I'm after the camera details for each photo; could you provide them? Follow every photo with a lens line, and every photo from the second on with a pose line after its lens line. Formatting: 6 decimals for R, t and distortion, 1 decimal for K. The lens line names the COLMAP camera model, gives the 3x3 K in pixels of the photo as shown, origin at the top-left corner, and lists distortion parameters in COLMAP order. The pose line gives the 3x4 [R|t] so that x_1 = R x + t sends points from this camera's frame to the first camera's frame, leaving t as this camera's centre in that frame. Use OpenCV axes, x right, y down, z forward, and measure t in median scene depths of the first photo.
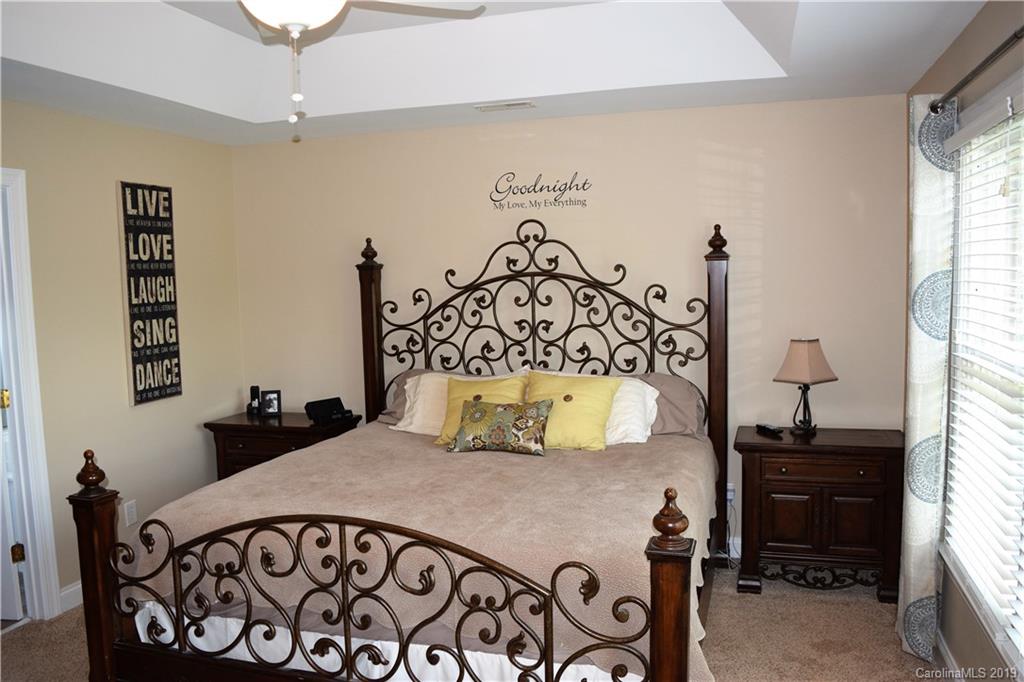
lens RADIAL K [[802.5, 0, 506.6], [0, 802.5, 340.6], [0, 0, 1]] dist [-0.087634, 0.014844]
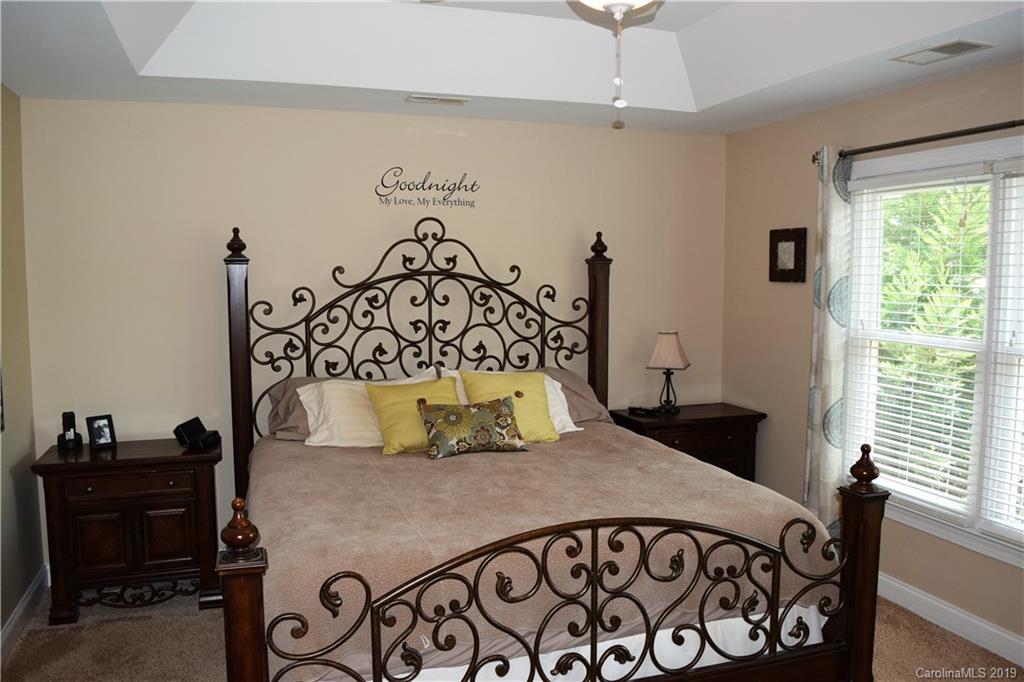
lens RADIAL K [[802.5, 0, 507.2], [0, 802.5, 342.9], [0, 0, 1]] dist [-0.087634, 0.014844]
pose [[0.805475, -0.030727, 0.591833, -0.526830], [0.032659, 0.999439, 0.007441, -0.002156], [-0.591730, 0.013336, 0.806026, 0.173462]]
